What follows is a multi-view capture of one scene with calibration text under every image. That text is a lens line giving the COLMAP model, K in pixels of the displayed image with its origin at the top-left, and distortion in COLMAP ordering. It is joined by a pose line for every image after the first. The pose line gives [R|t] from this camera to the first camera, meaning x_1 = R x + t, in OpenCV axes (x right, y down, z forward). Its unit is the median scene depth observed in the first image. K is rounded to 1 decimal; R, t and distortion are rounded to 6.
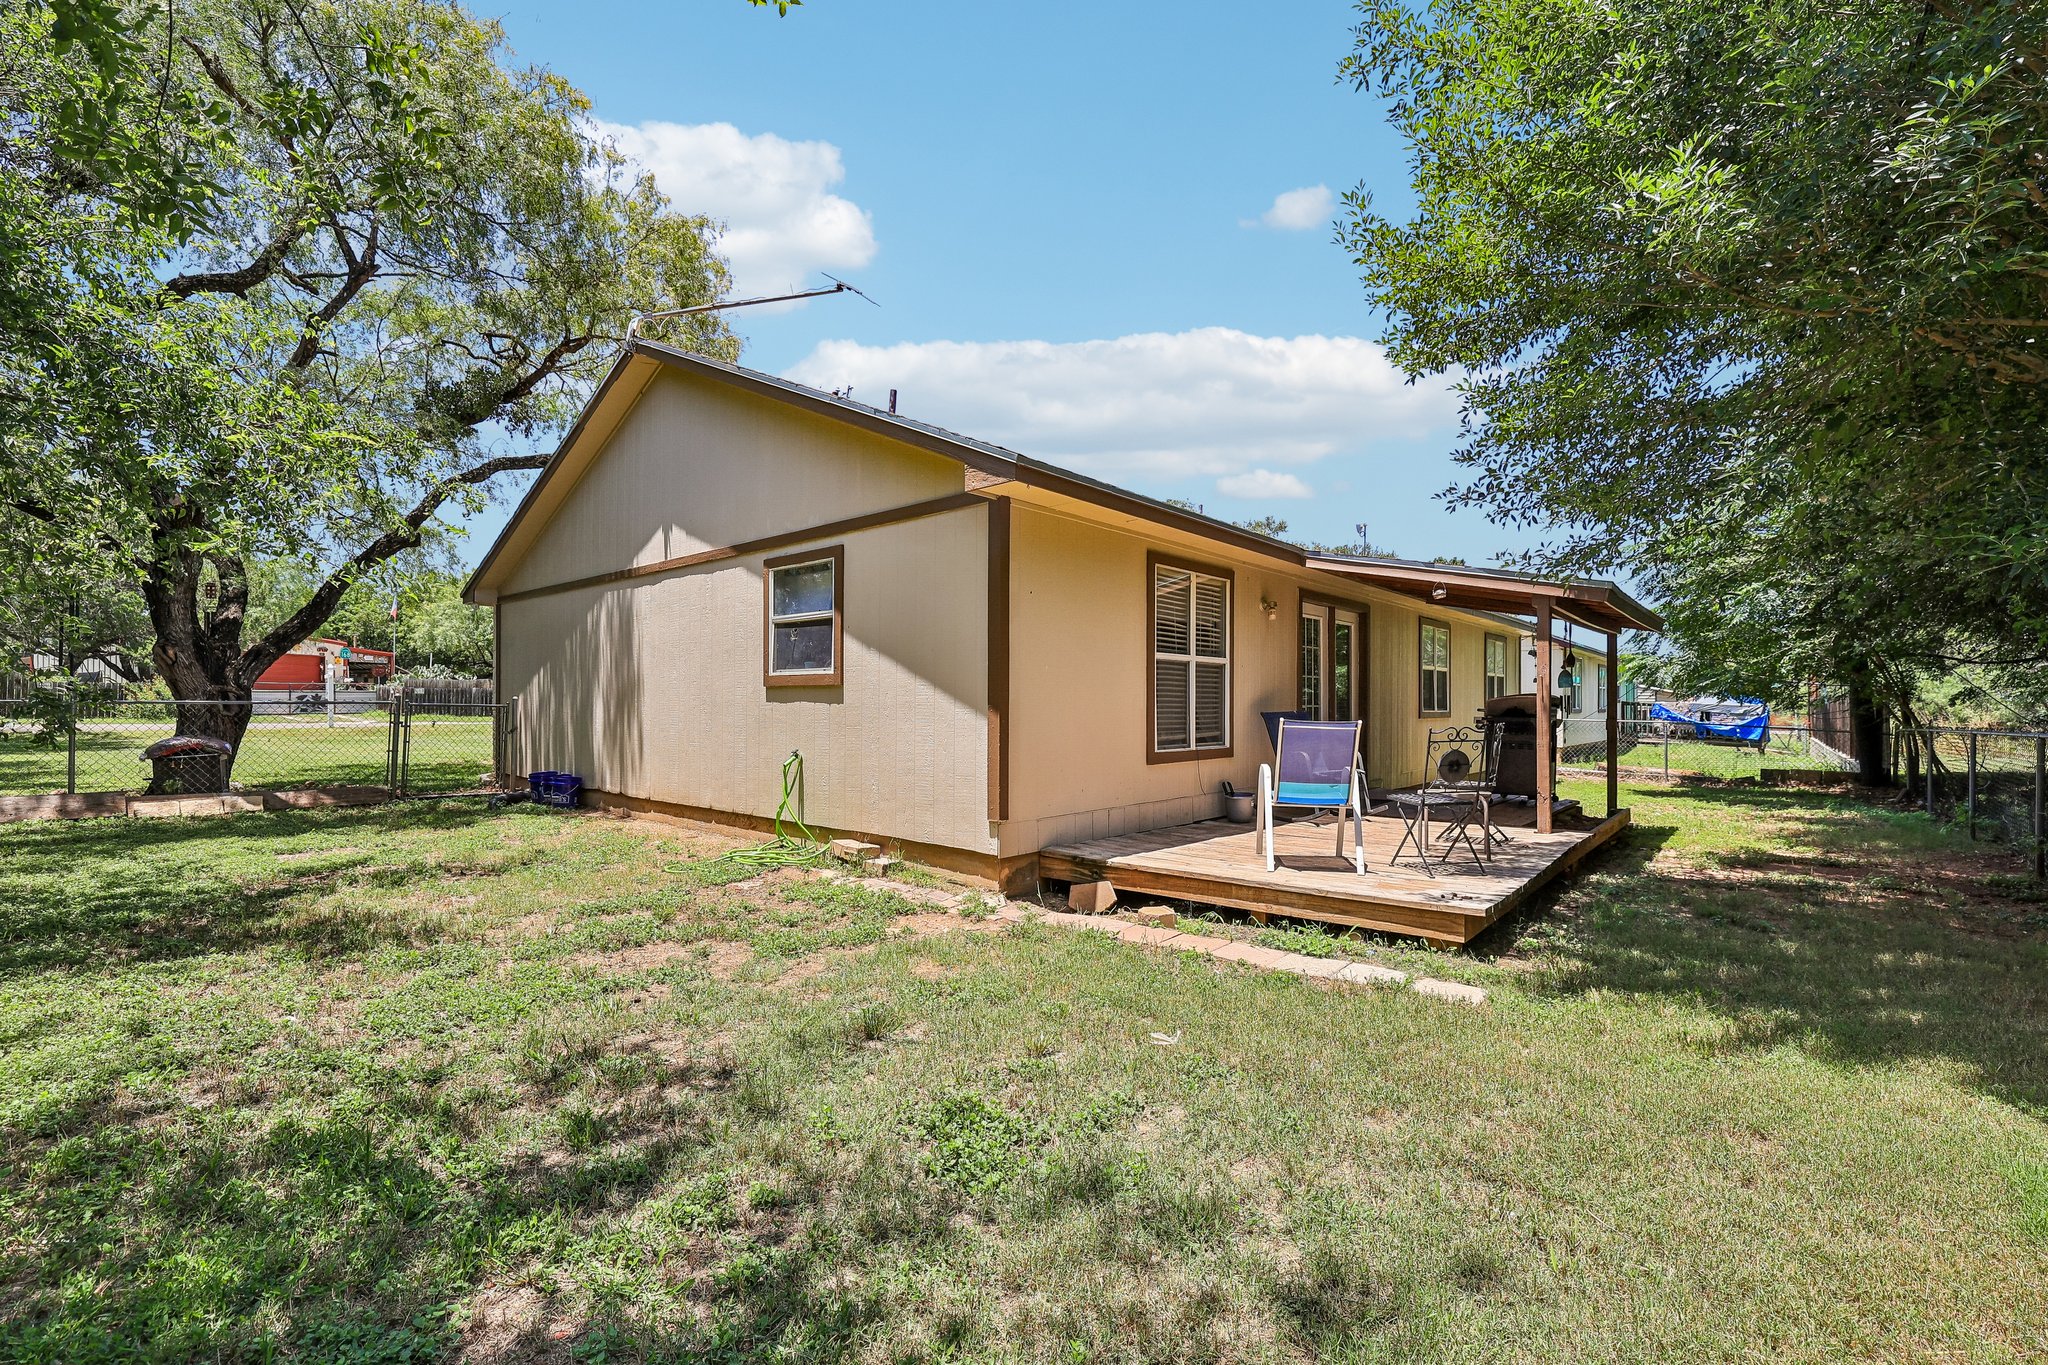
lens RADIAL K [[865.4, 0, 1029.5], [0, 865.4, 686.4], [0, 0, 1]] dist [0.000881, 0.000133]
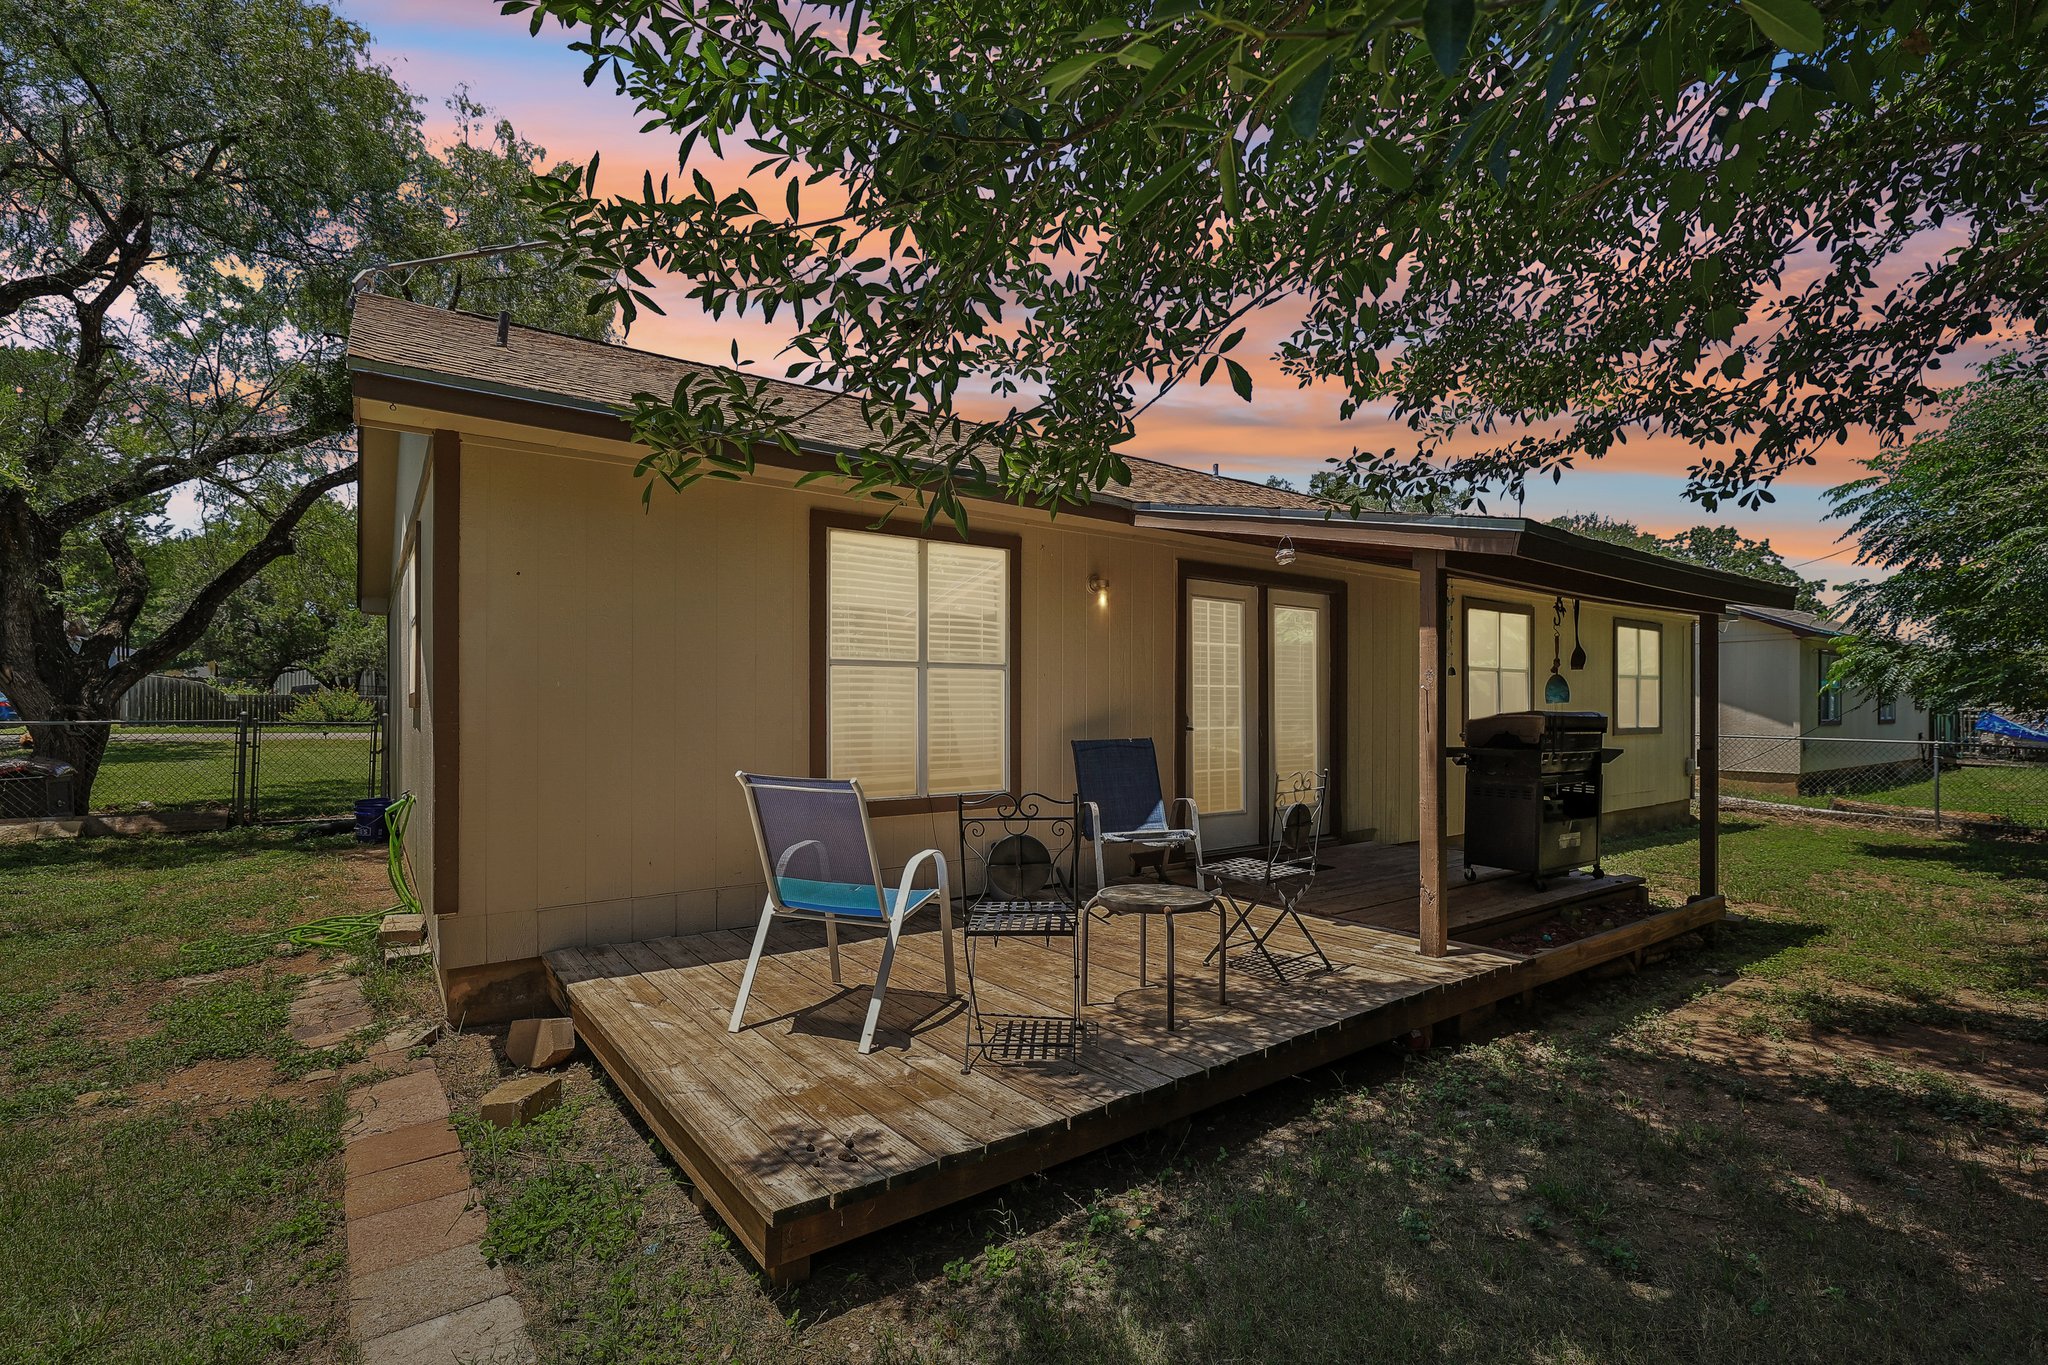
lens RADIAL K [[910.8, 0, 1023.8], [0, 910.8, 697.4], [0, 0, 1]] dist [0.003326, 0.000328]
pose [[0.975395, -0.005910, -0.220386, 0.317796], [0.007705, 0.999944, 0.007288, -0.008183], [0.220330, -0.008807, 0.975386, 0.231796]]
